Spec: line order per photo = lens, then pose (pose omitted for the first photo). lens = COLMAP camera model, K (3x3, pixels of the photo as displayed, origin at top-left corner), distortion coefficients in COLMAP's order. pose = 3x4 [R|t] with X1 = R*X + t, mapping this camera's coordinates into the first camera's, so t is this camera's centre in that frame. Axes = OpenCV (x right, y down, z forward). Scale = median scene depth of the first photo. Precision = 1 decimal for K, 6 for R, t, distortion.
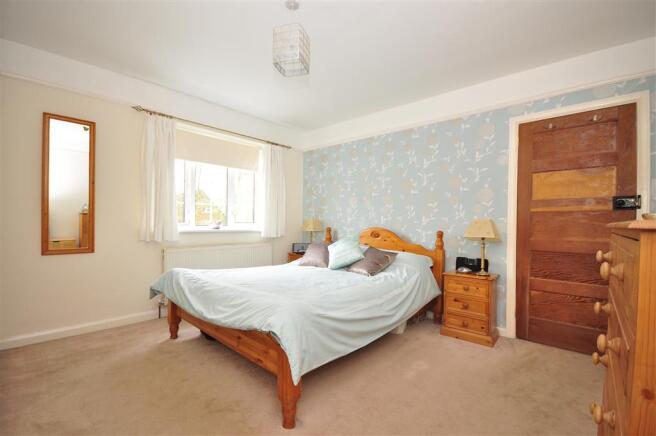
lens RADIAL K [[288.1, 0, 321.2], [0, 288.1, 223.2], [0, 0, 1]] dist [0.023744, 0.000115]
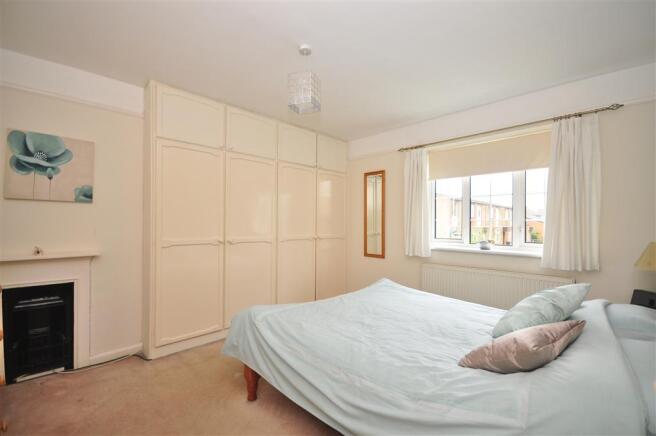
lens RADIAL K [[288.1, 0, 321.2], [0, 288.1, 223.2], [0, 0, 1]] dist [0.023744, 0.000115]
pose [[-0.020748, -0.007100, -0.999760, 0.609026], [-0.003122, 0.999970, -0.007037, -0.058992], [0.999780, 0.002976, -0.020769, 0.640852]]
